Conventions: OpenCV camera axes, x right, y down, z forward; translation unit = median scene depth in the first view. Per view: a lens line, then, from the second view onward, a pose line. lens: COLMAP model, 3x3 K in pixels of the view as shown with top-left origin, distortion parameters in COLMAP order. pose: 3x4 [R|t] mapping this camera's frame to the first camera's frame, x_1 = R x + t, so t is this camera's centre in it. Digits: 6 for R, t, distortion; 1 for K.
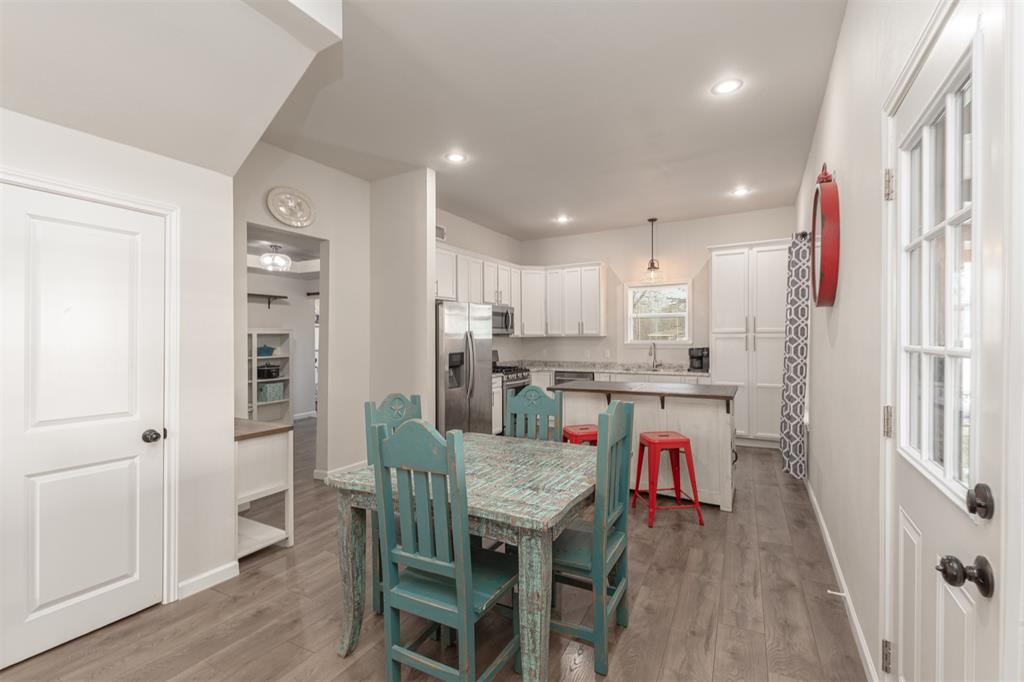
lens RADIAL K [[443.9, 0, 514.9], [0, 443.9, 337.8], [0, 0, 1]] dist [0.002355, 0.000874]
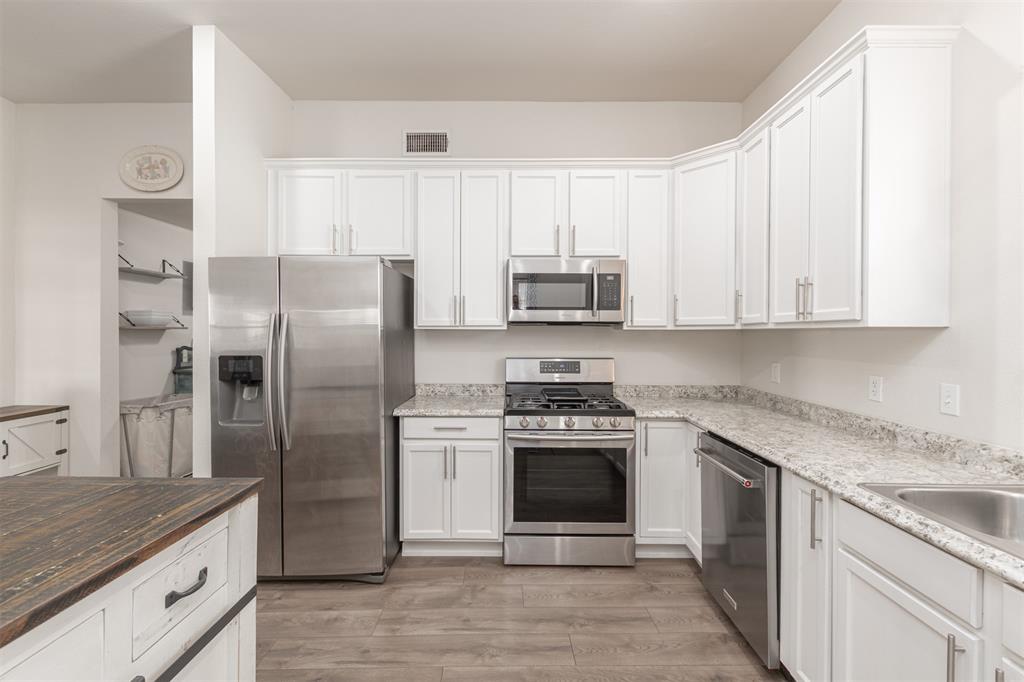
lens RADIAL K [[443.9, 0, 508.1], [0, 443.9, 332.7], [0, 0, 1]] dist [0.002355, 0.000874]
pose [[0.468287, 0.008094, -0.883539, 0.338614], [-0.005482, 0.999965, 0.006255, -0.000461], [0.883560, 0.001914, 0.468315, 0.740124]]
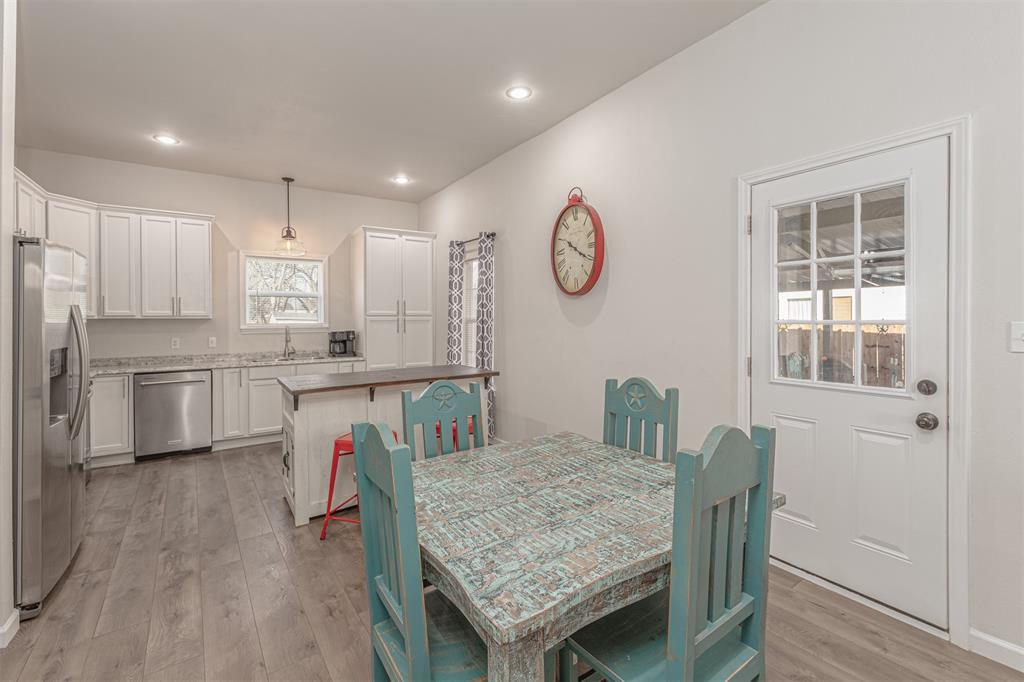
lens RADIAL K [[443.9, 0, 520.2], [0, 443.9, 320.9], [0, 0, 1]] dist [0.002355, 0.000874]
pose [[0.444819, 0.002240, 0.895618, -0.245136], [0.001337, 0.999994, -0.003166, 0.004057], [-0.895619, 0.002605, 0.444814, 0.238787]]
